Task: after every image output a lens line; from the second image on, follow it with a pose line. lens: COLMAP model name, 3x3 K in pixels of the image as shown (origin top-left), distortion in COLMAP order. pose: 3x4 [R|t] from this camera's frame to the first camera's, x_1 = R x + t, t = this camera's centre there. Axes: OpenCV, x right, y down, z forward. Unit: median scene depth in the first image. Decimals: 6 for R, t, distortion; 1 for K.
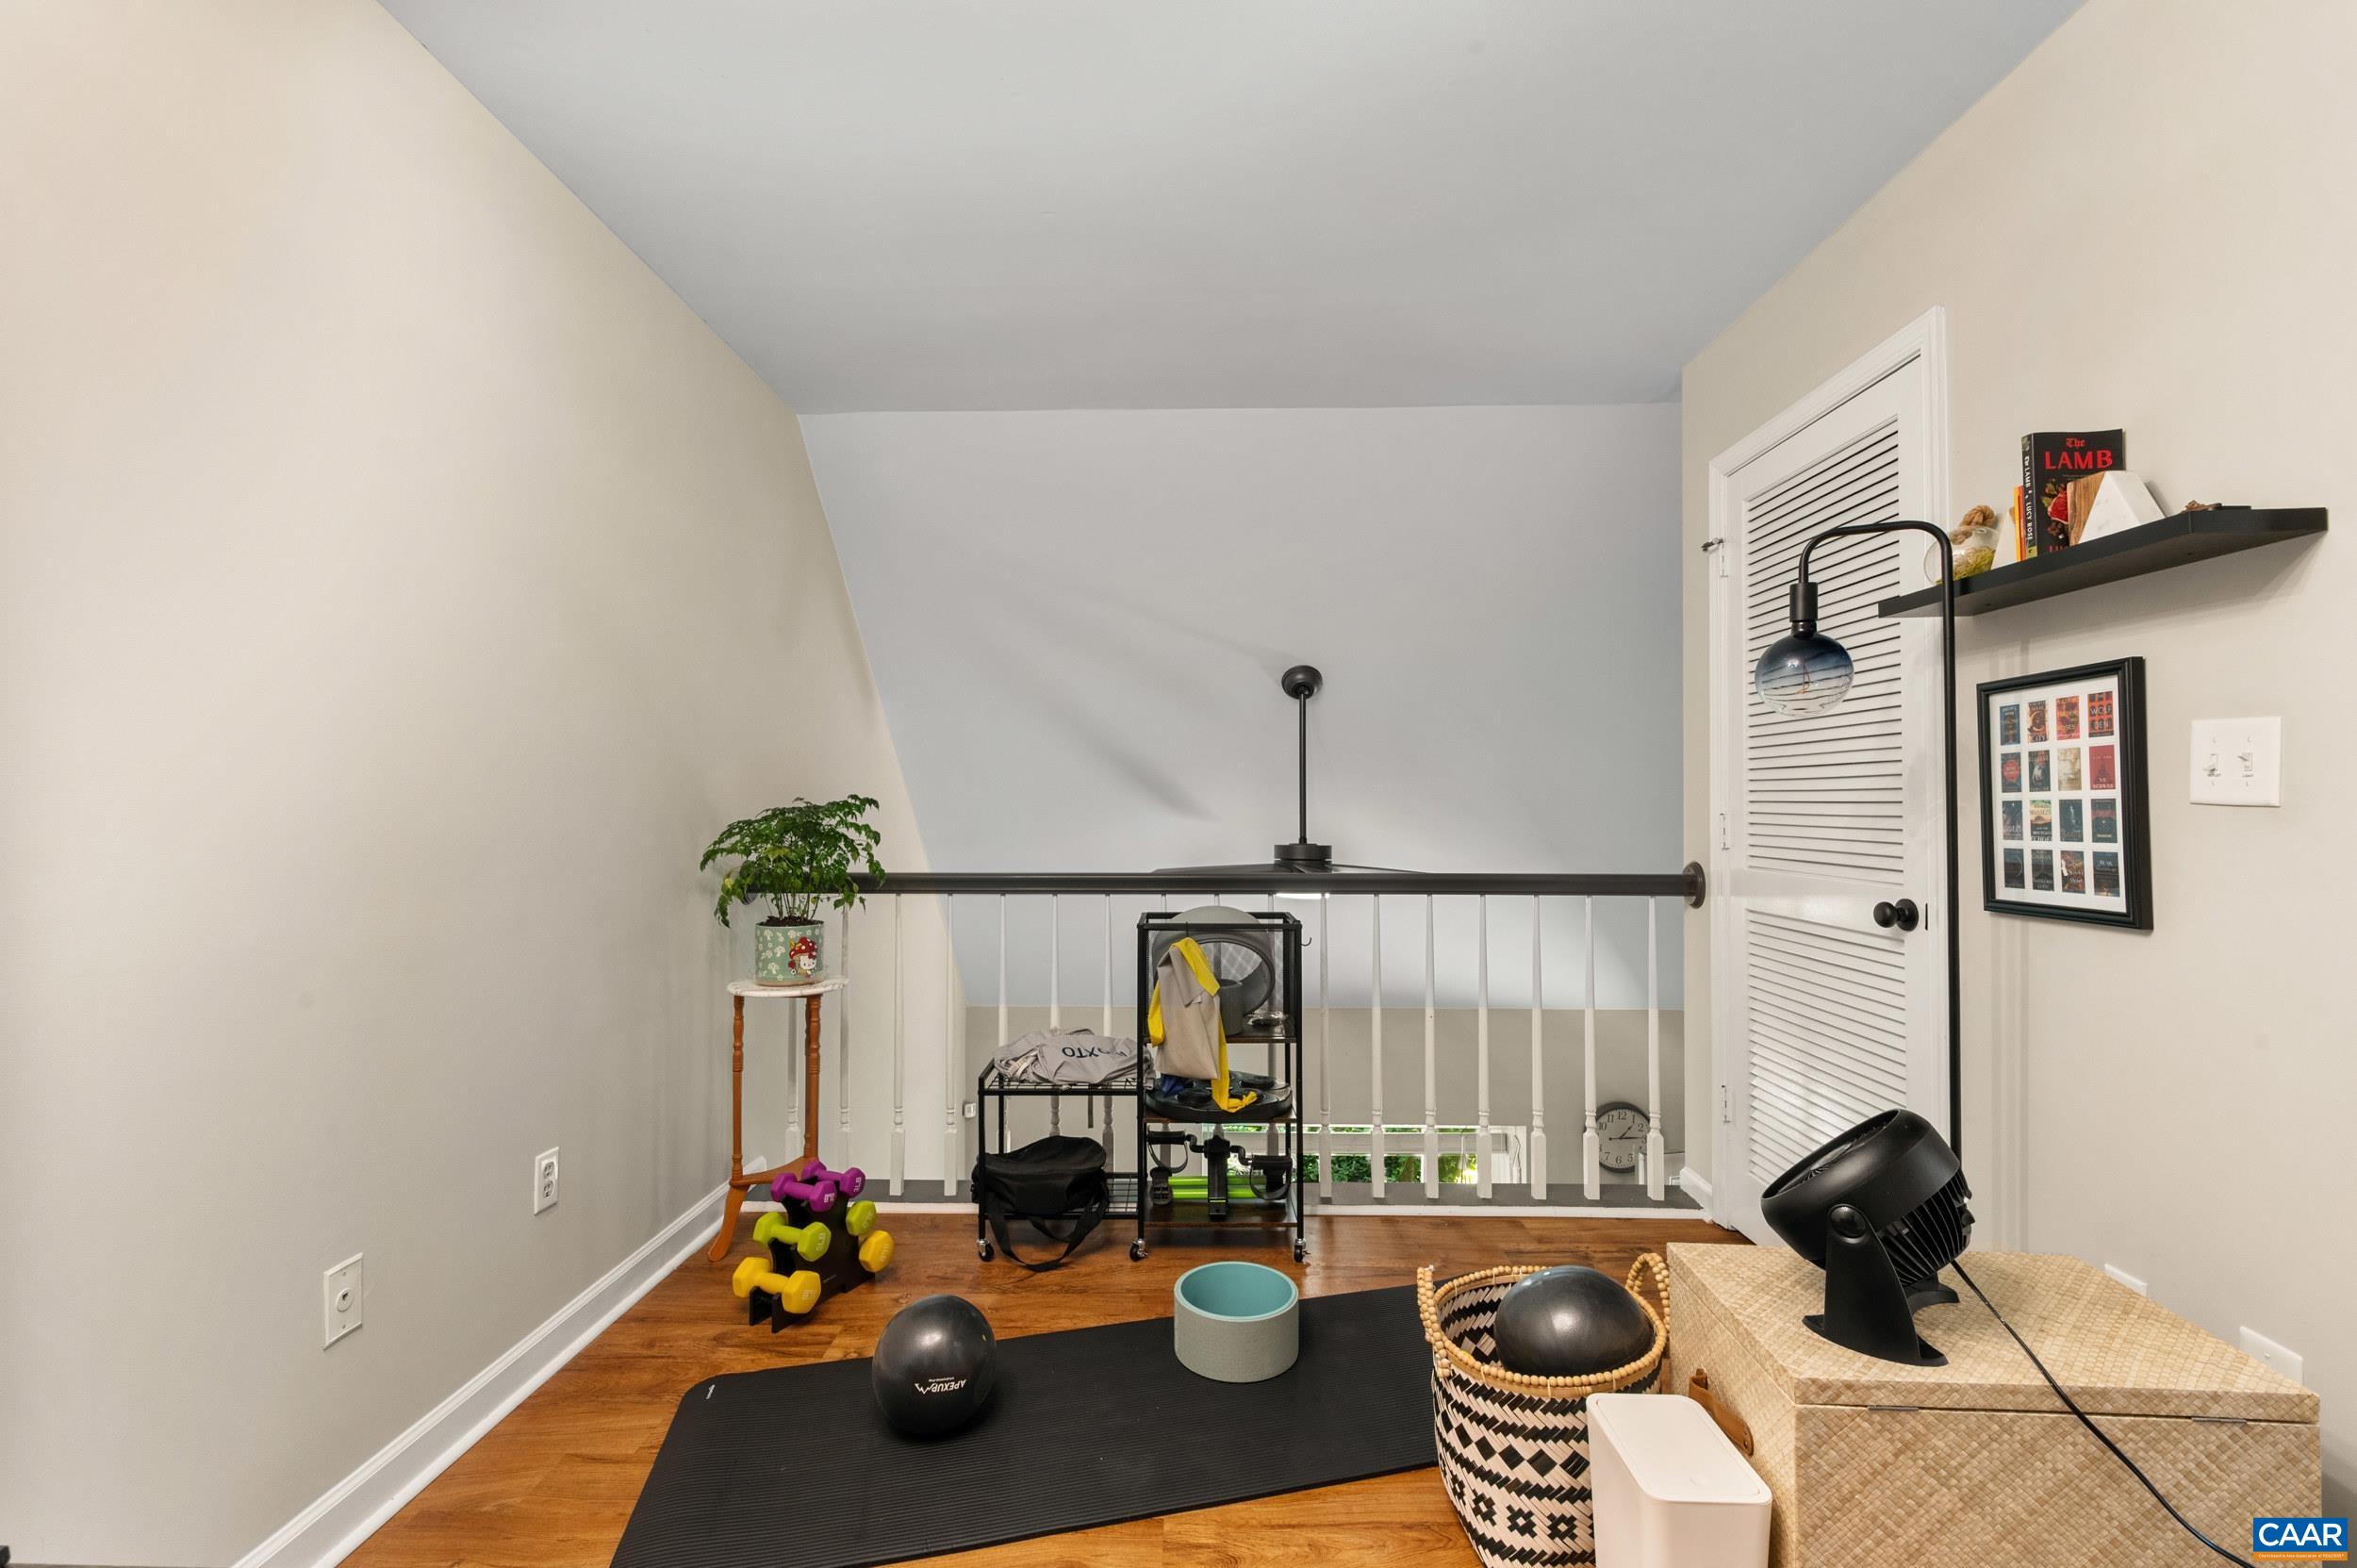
lens RADIAL K [[1004.8, 0, 1177.0], [0, 1004.8, 785.6], [0, 0, 1]] dist [0.000811, 0.000349]
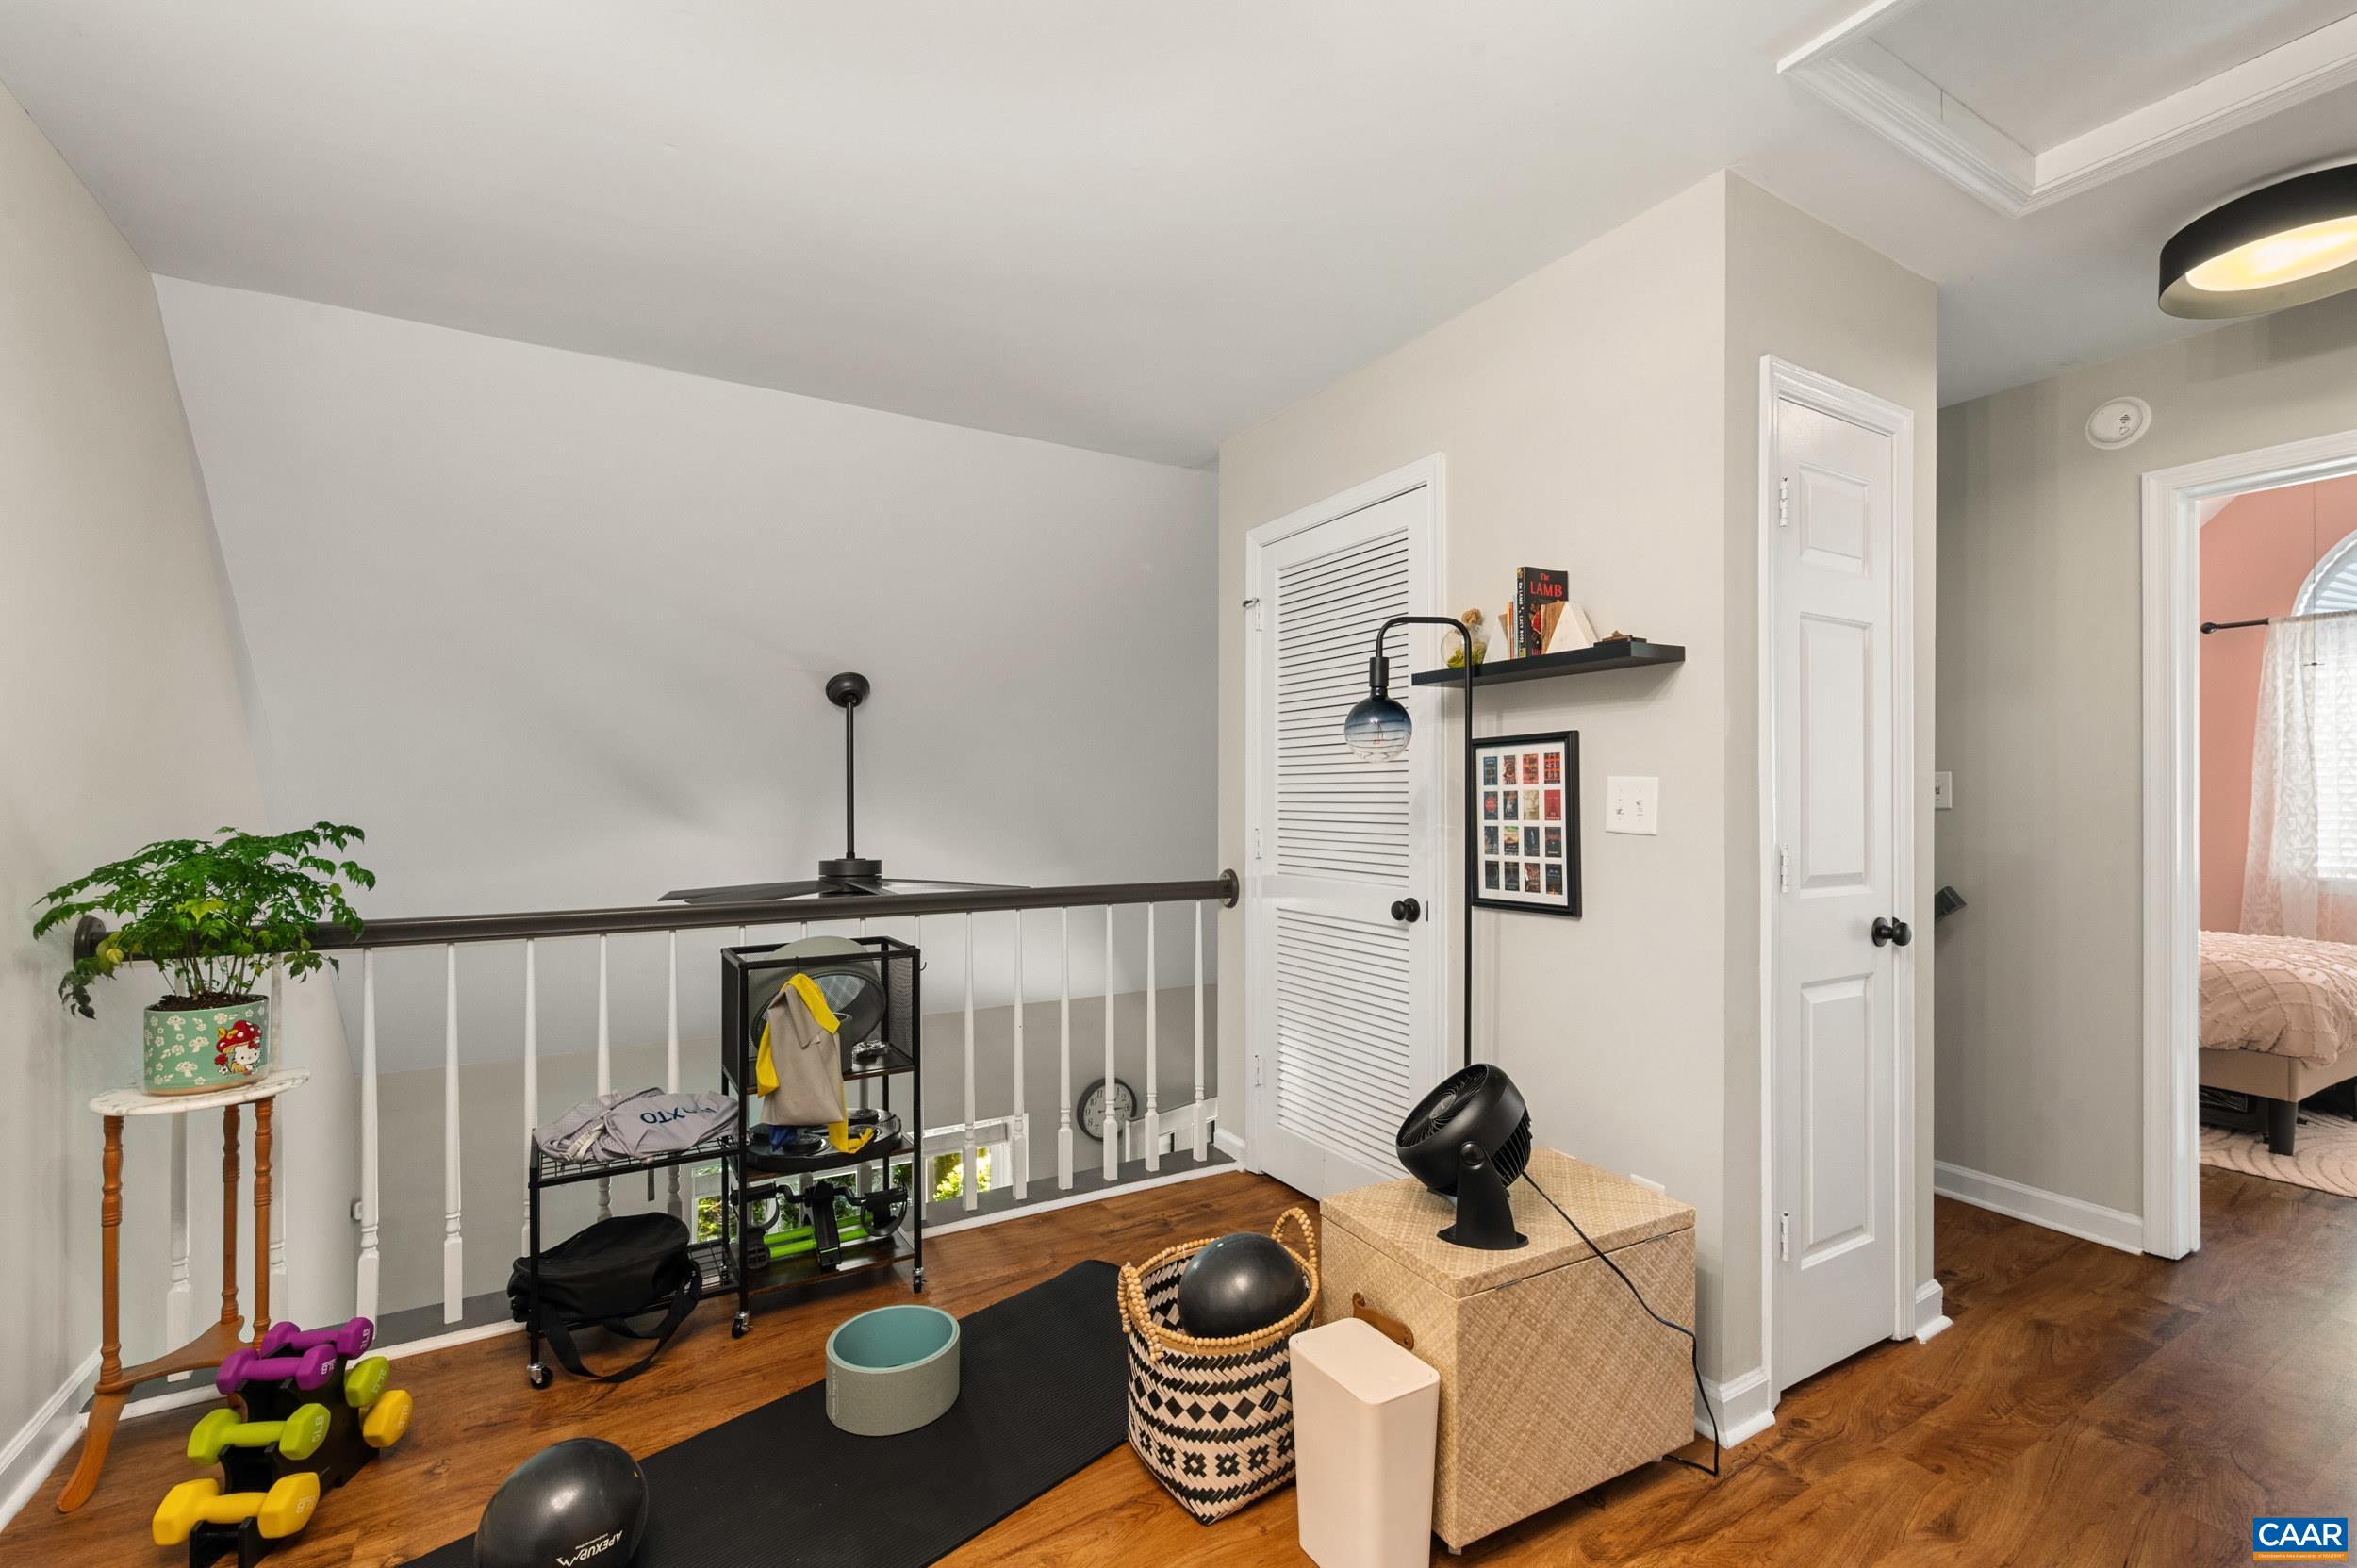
lens RADIAL K [[1004.8, 0, 1171.3], [0, 1004.8, 791.2], [0, 0, 1]] dist [0.000811, 0.000349]
pose [[0.854298, 0.004302, 0.519766, -0.204413], [-0.009369, 0.999931, 0.007124, -0.030050], [-0.519700, -0.010956, 0.854279, 0.039065]]
